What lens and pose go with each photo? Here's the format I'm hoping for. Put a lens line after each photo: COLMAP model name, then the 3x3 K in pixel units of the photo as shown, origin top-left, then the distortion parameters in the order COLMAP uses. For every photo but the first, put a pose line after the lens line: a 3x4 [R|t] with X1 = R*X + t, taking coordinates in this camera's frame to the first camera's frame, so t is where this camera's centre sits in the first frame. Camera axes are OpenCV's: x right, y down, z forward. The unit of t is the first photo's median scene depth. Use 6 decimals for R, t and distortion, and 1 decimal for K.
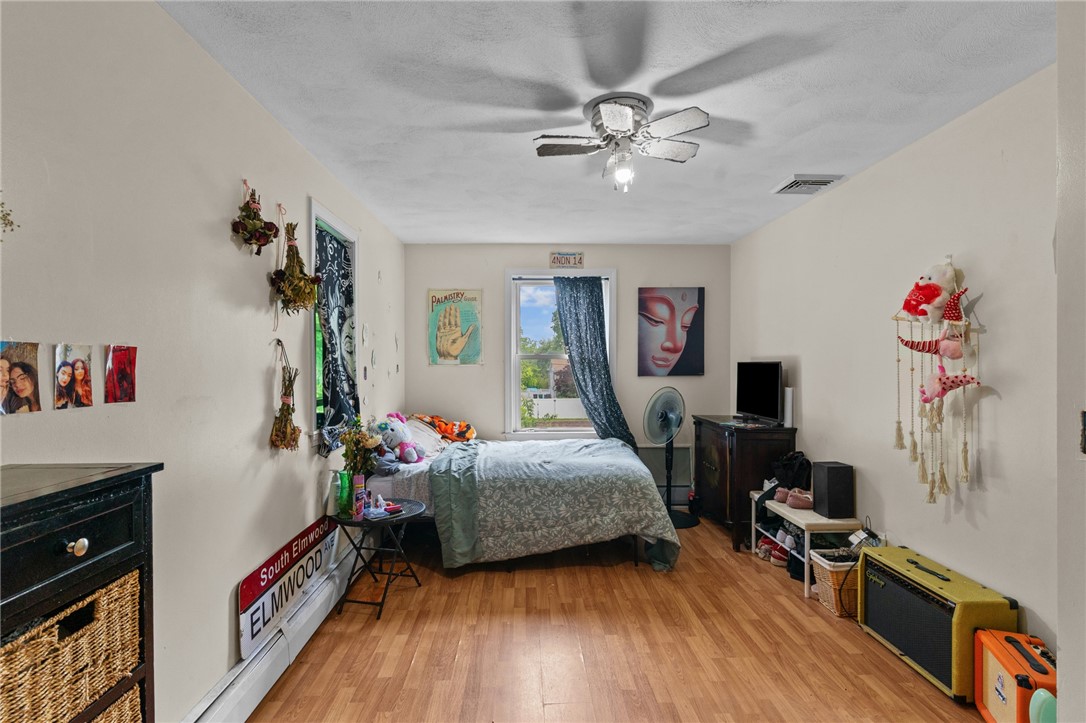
lens RADIAL K [[534.4, 0, 543.0], [0, 534.4, 361.5], [0, 0, 1]] dist [-0.001148, -0.000225]
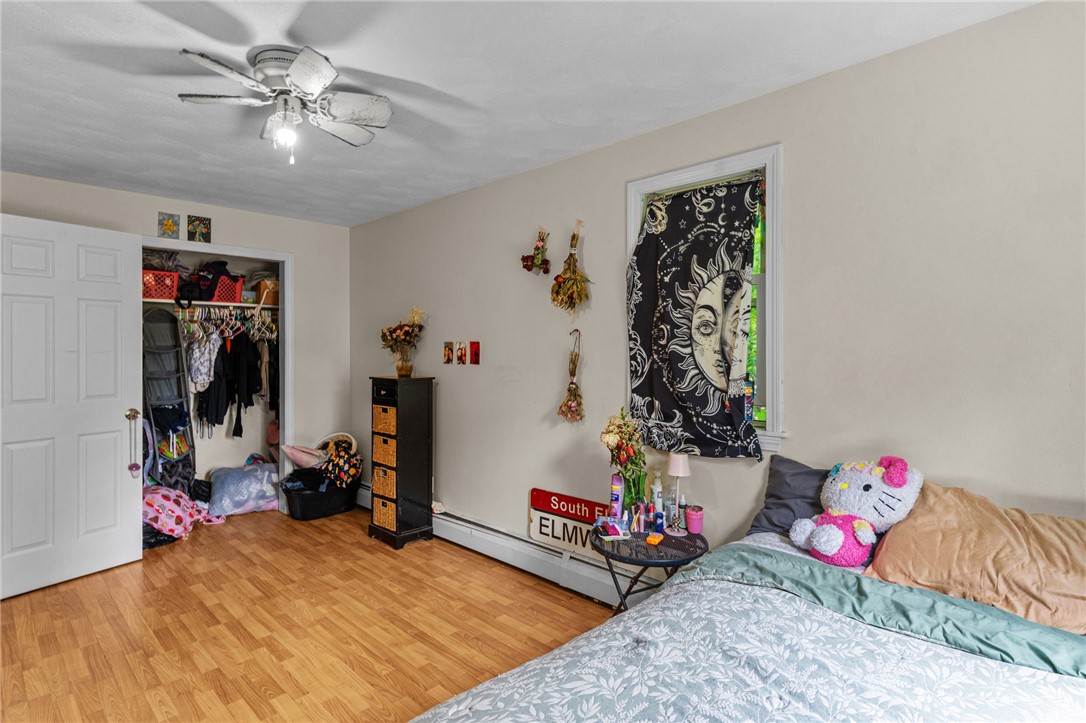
lens RADIAL K [[567.2, 0, 543.9], [0, 567.2, 351.5], [0, 0, 1]] dist [0.001163, 0.000055]
pose [[-0.732633, 0.003878, -0.680613, 0.743646], [0.002639, 0.999992, 0.002857, 0.010175], [0.680618, 0.000297, -0.732638, 3.079433]]
